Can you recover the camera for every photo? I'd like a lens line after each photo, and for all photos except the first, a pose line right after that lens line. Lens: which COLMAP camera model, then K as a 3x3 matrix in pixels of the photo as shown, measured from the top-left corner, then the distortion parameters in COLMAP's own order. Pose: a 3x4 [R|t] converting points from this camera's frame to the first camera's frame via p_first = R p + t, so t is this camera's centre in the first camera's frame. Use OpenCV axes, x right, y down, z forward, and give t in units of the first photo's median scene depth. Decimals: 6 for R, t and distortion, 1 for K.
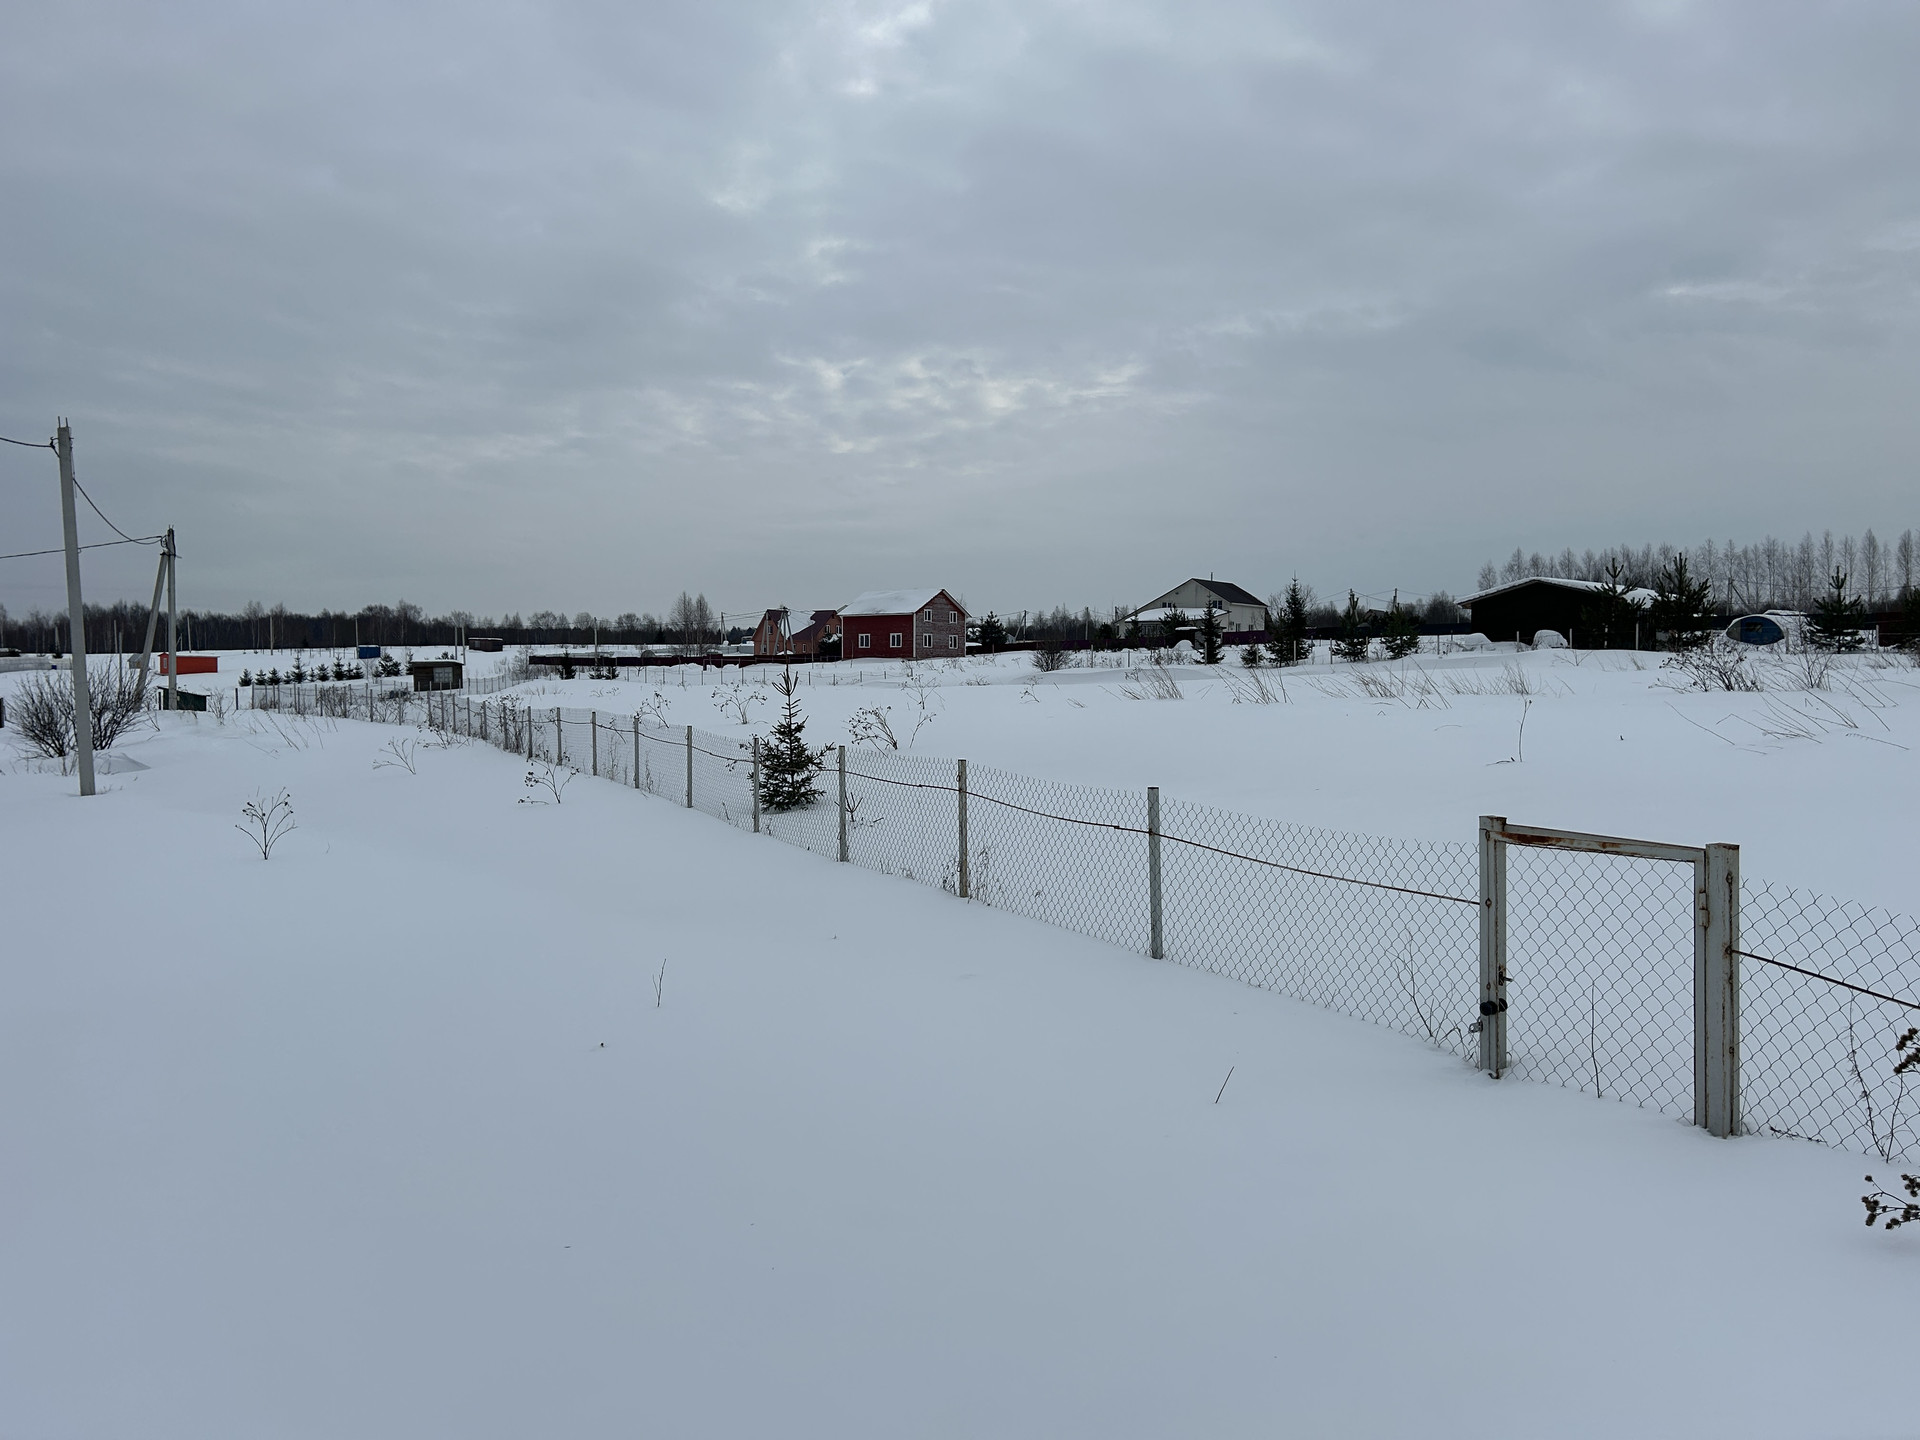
lens RADIAL K [[1418.8, 0, 973.6], [0, 1418.8, 743.5], [0, 0, 1]] dist [0.119351, -0.178745]
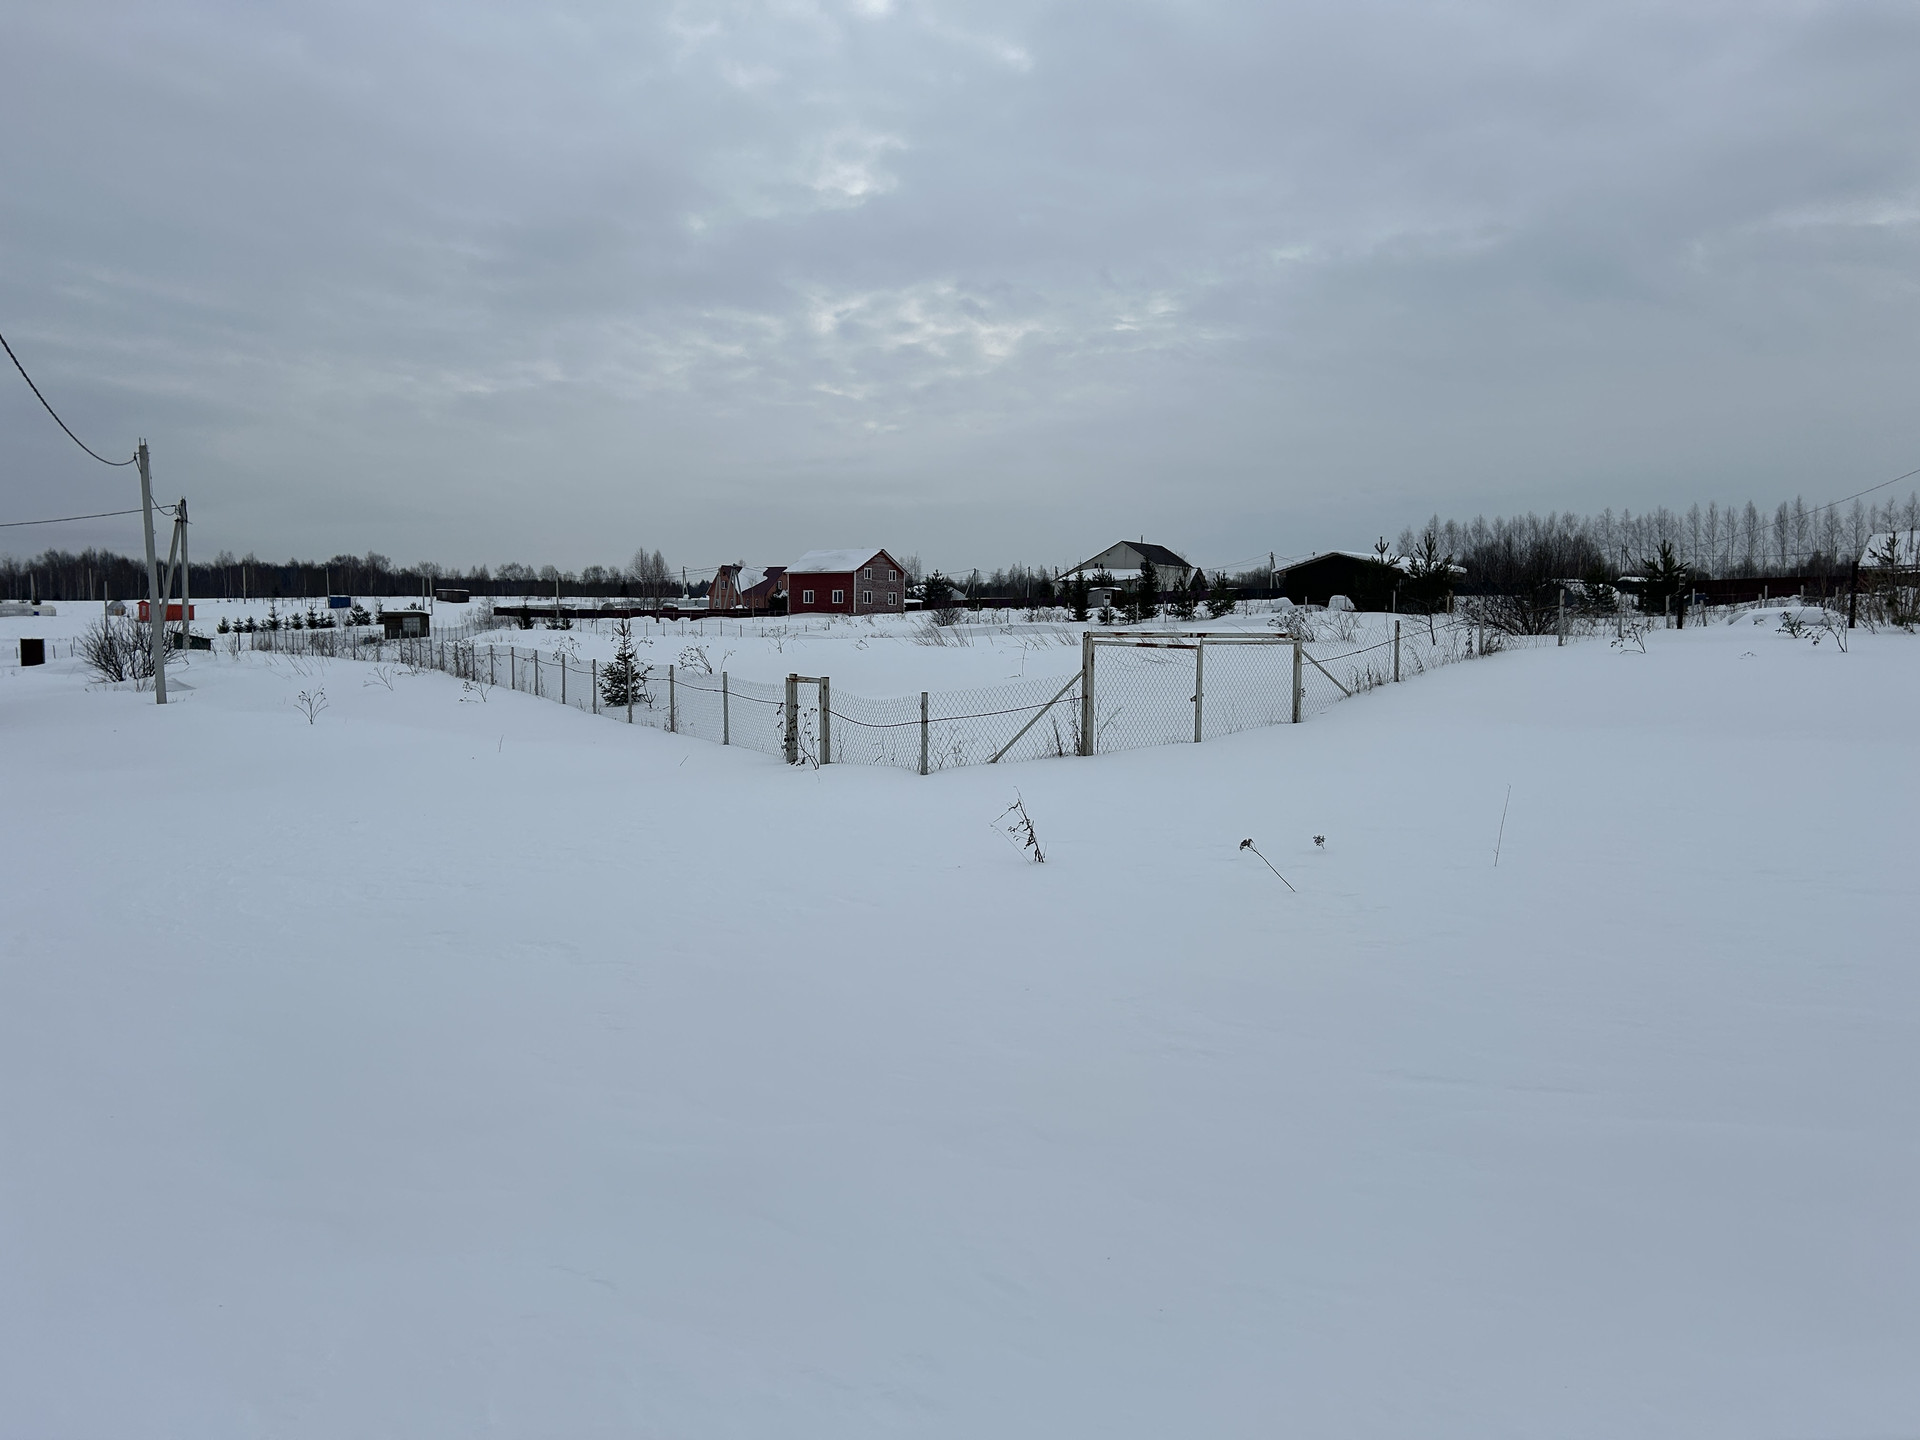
lens RADIAL K [[1472.5, 0, 990.2], [0, 1472.5, 727.2], [0, 0, 1]] dist [0.131514, -0.218938]
pose [[0.999829, 0.008422, 0.016475, 0.119317], [-0.008697, 0.999823, 0.016710, 0.017615], [-0.016331, -0.016851, 0.999725, -0.325668]]
